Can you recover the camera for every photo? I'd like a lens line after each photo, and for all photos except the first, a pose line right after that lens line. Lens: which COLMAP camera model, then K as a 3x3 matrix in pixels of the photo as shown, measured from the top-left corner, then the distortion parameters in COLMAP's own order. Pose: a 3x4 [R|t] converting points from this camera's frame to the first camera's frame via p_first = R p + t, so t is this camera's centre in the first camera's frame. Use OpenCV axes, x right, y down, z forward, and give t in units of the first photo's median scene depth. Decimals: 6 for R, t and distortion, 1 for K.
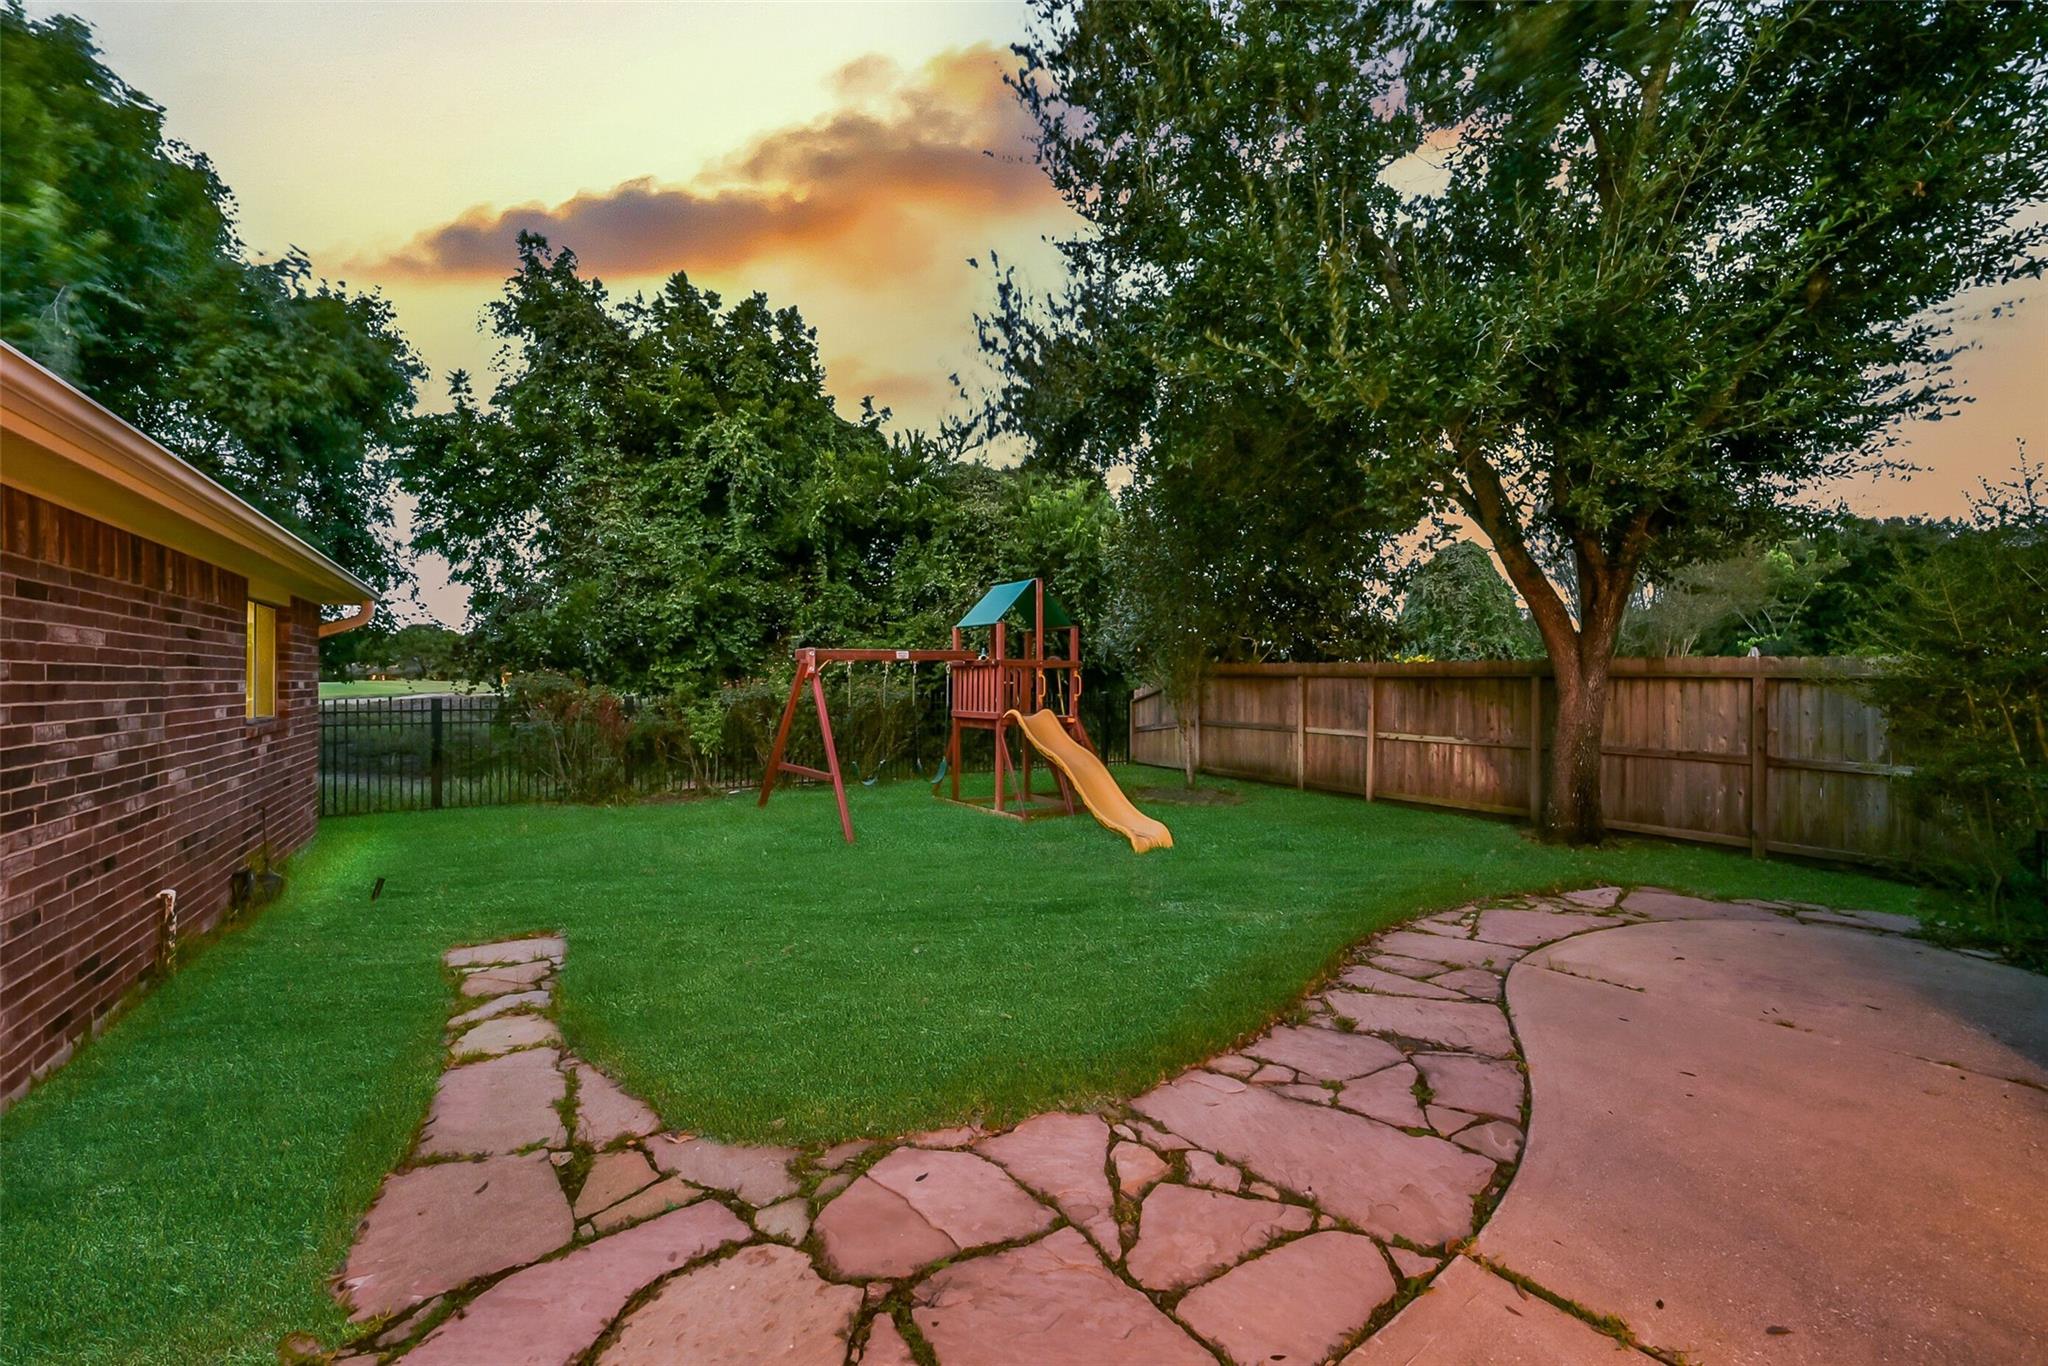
lens RADIAL K [[797.1, 0, 1024.4], [0, 797.1, 676.4], [0, 0, 1]] dist [-0.041992, 0.013939]
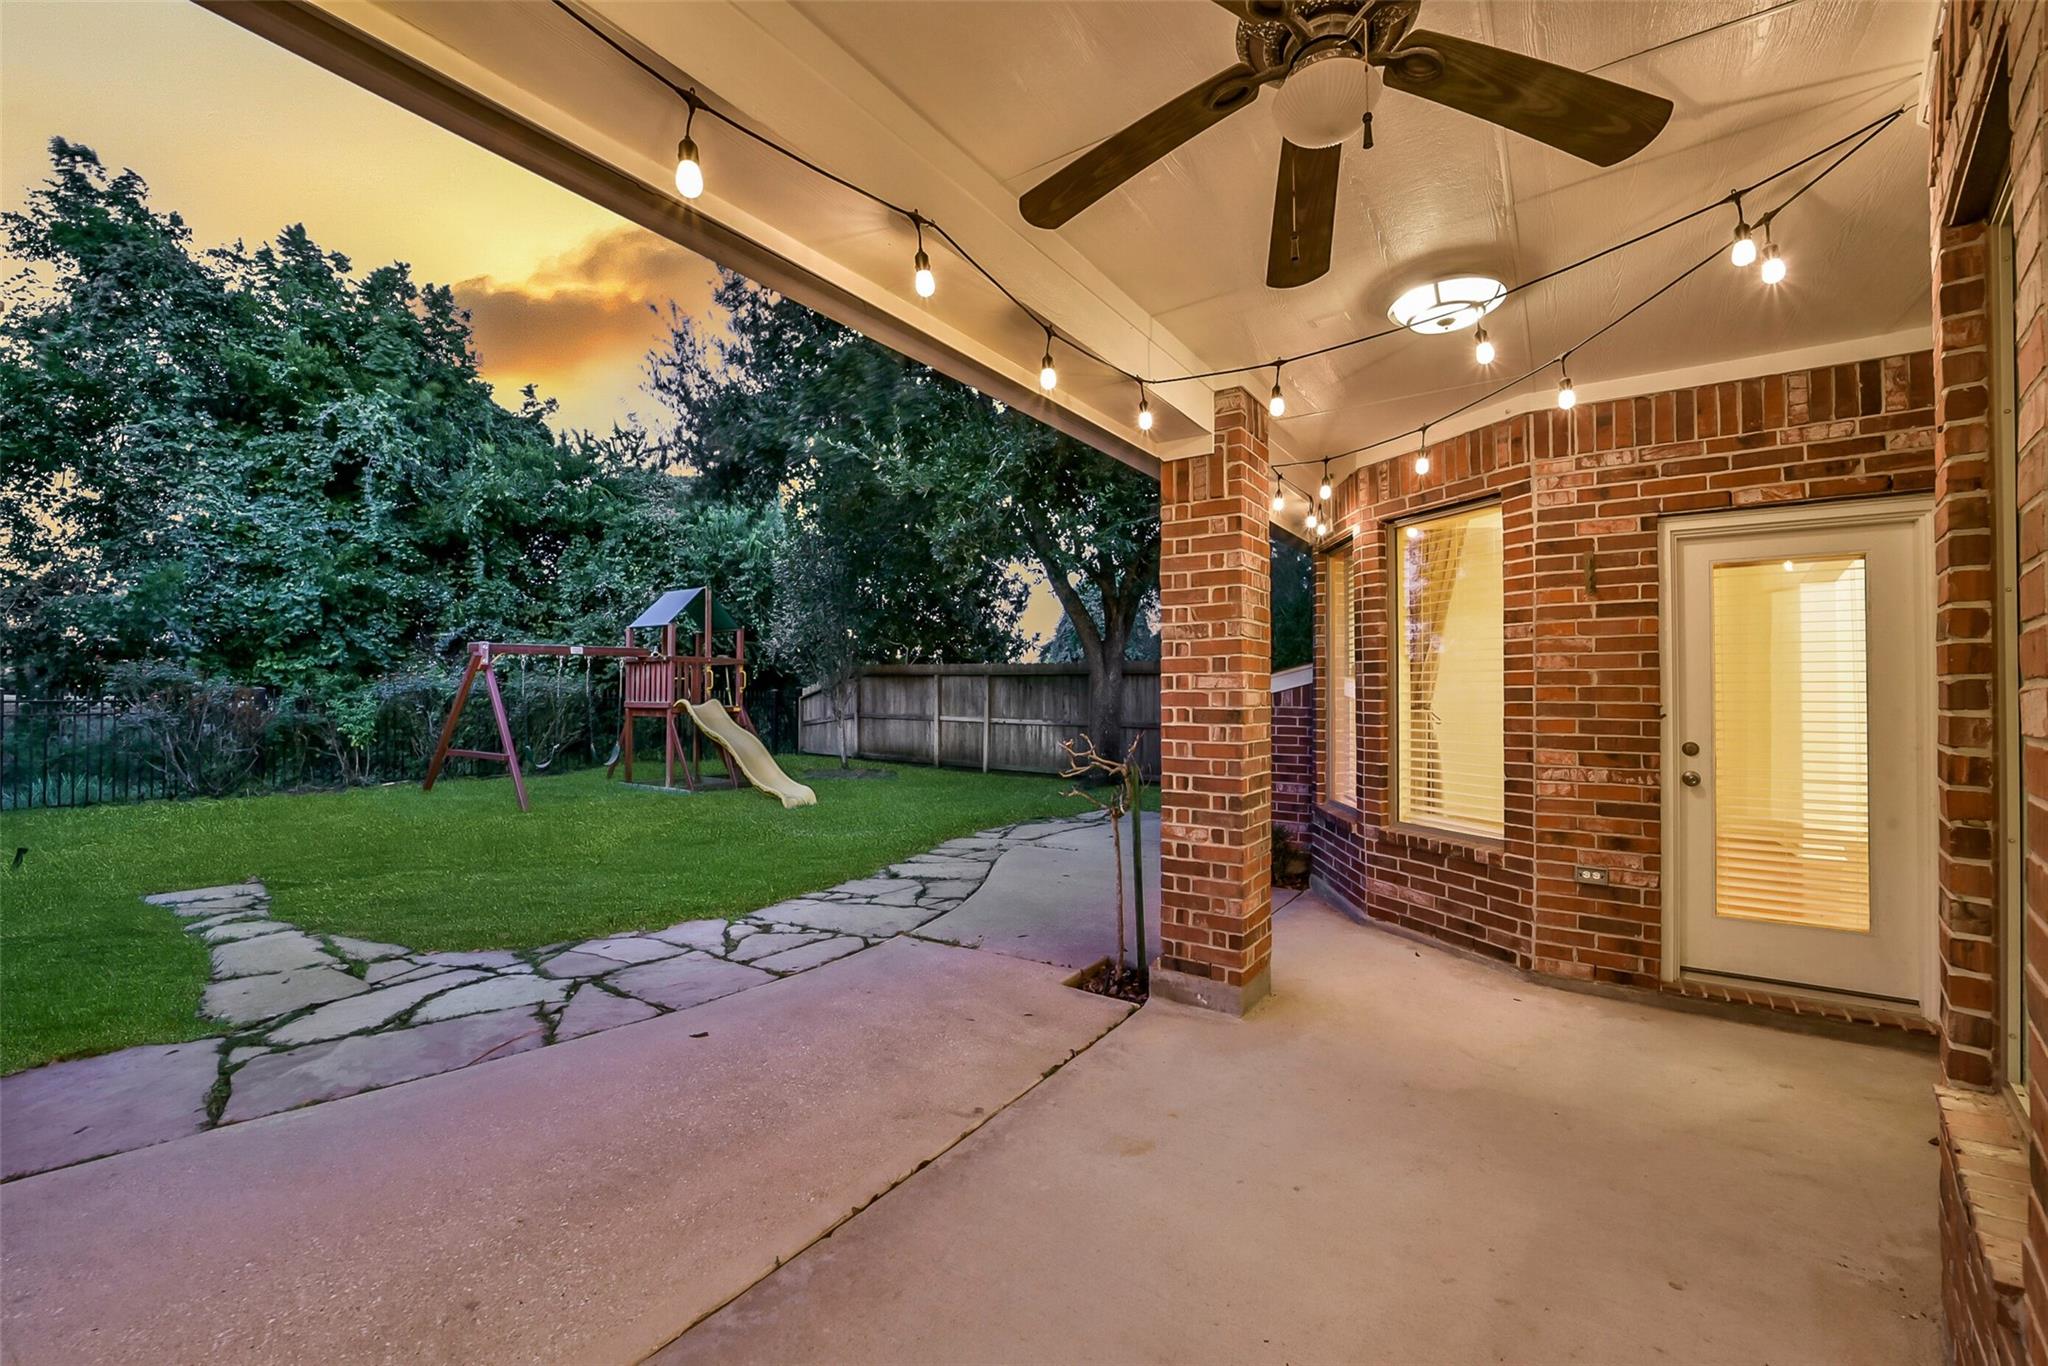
lens RADIAL K [[797.1, 0, 1024.4], [0, 797.1, 676.4], [0, 0, 1]] dist [-0.041992, 0.013939]
pose [[0.928648, 0.006352, 0.370907, 0.011660], [-0.001998, 0.999925, -0.012122, 0.012230], [-0.370956, 0.010516, 0.928591, -0.144775]]
